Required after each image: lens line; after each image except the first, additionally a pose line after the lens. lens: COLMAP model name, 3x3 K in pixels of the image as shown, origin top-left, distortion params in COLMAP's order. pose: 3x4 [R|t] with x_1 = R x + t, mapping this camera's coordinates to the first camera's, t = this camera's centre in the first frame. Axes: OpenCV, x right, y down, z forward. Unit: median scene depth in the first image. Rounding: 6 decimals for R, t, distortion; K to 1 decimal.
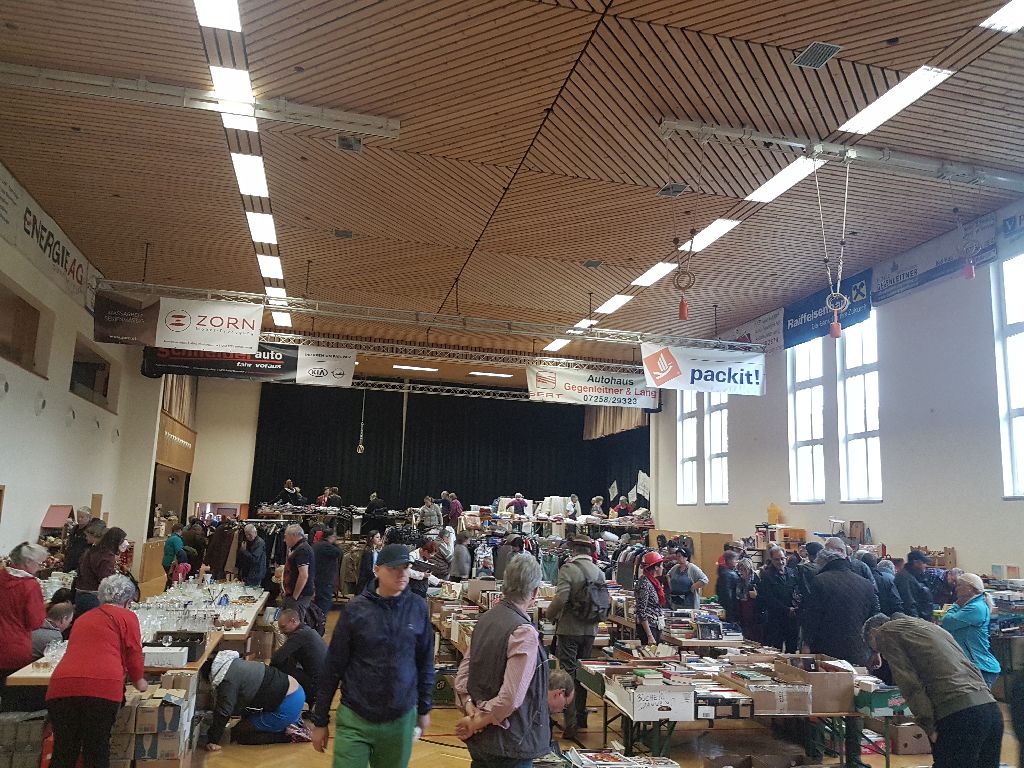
lens RADIAL K [[804.6, 0, 512.0], [0, 804.6, 384.0], [0, 0, 1]] dist [0.205876, -0.382062]
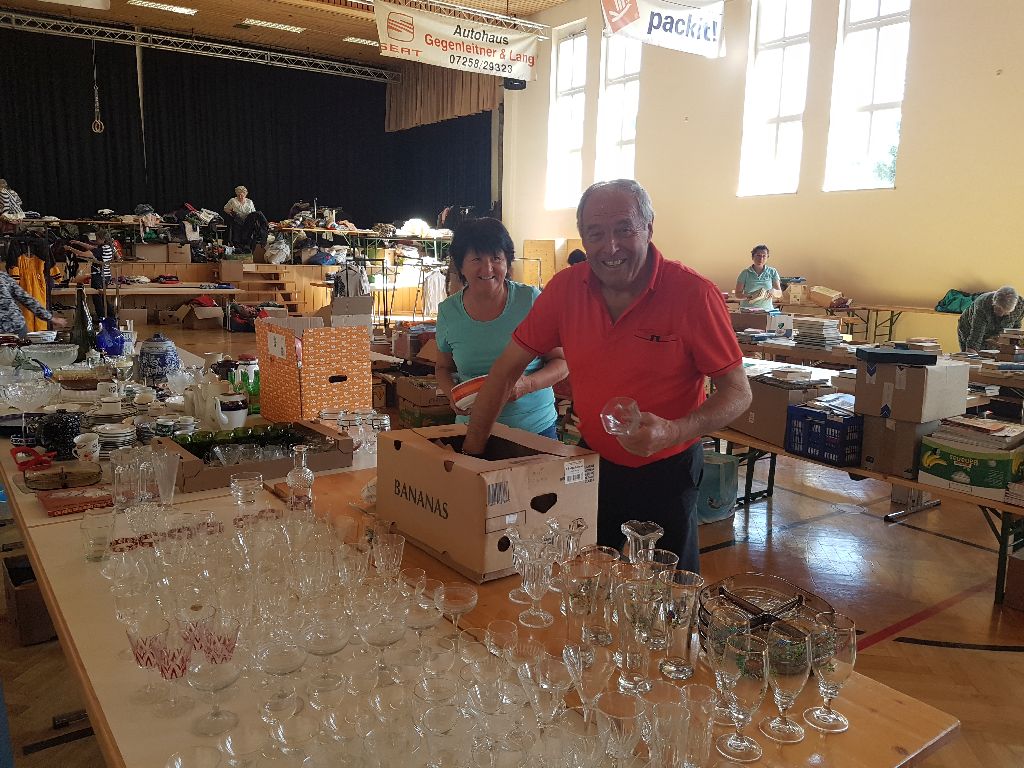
lens RADIAL K [[806.8, 0, 504.1], [0, 806.8, 388.8], [0, 0, 1]] dist [0.211113, -0.423681]
pose [[0.928961, -0.080994, 0.361208, -0.229104], [-0.046462, 0.942542, 0.330840, 0.070623], [-0.367250, -0.324120, 0.871822, 0.331130]]
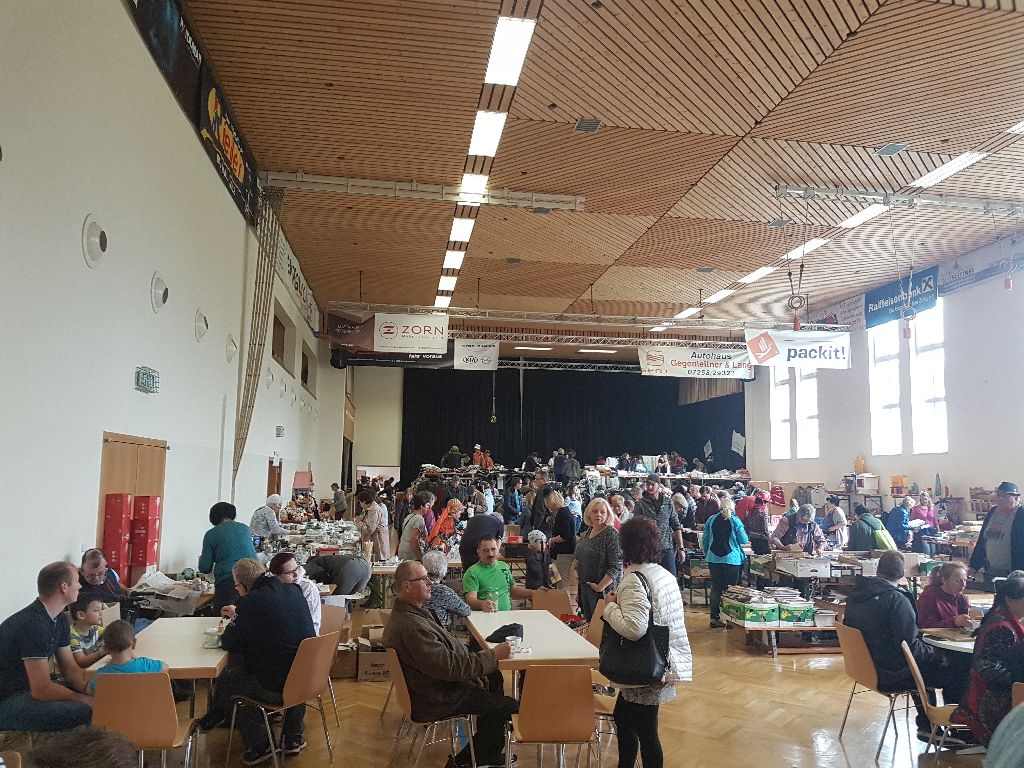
lens RADIAL K [[804.6, 0, 512.0], [0, 804.6, 384.0], [0, 0, 1]] dist [0.205876, -0.382062]
pose [[0.996458, -0.034311, -0.076777, -0.113398], [0.038178, 0.998045, 0.049490, -0.048710], [0.074929, -0.052246, 0.995819, -0.296921]]
